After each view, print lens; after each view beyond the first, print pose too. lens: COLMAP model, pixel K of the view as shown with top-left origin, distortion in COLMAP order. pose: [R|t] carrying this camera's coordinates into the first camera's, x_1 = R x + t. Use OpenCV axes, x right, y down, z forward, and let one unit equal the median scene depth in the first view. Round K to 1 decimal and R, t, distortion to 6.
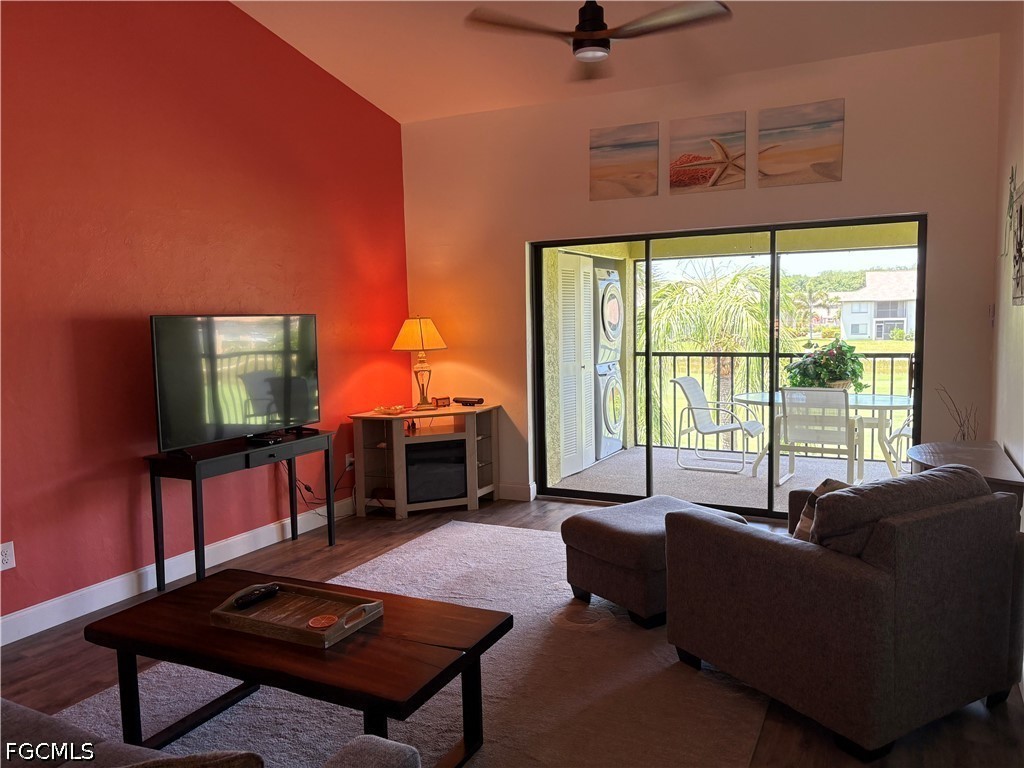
lens RADIAL K [[770.2, 0, 512.0], [0, 770.2, 384.0], [0, 0, 1]] dist [0.029326, 0.001118]
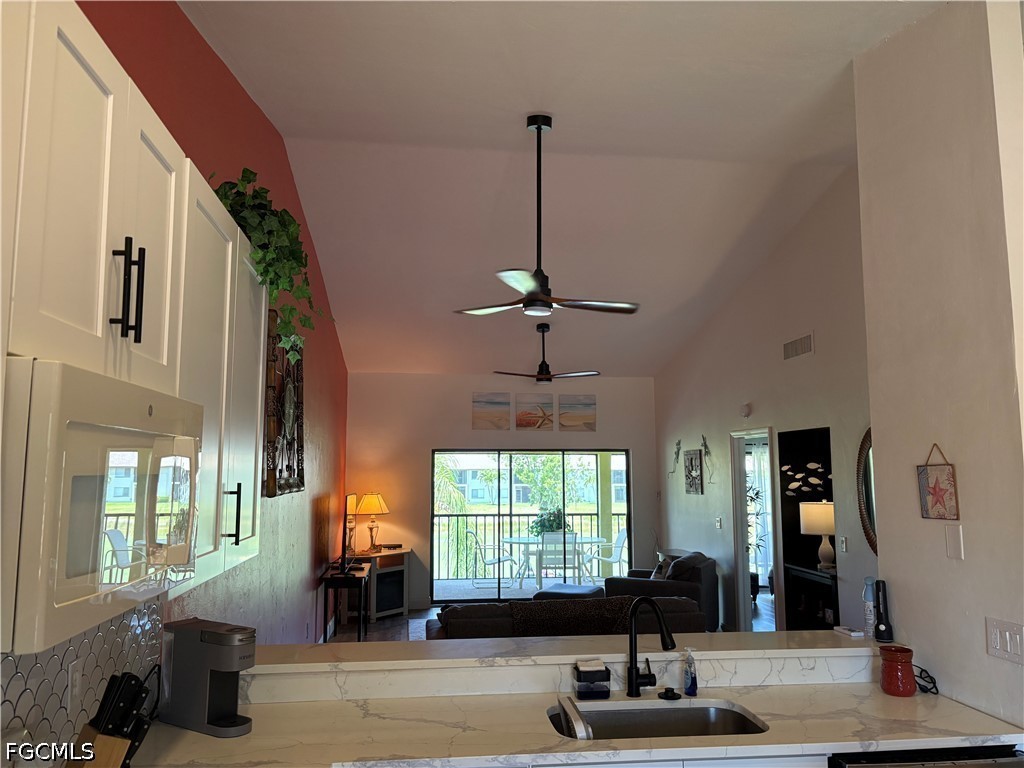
lens RADIAL K [[770.2, 0, 512.0], [0, 770.2, 384.0], [0, 0, 1]] dist [0.029326, 0.001118]
pose [[0.829798, 0.080021, 0.552297, -0.846310], [0.036726, 0.979691, -0.197124, 0.018318], [-0.556854, 0.183856, 0.810007, -0.550674]]
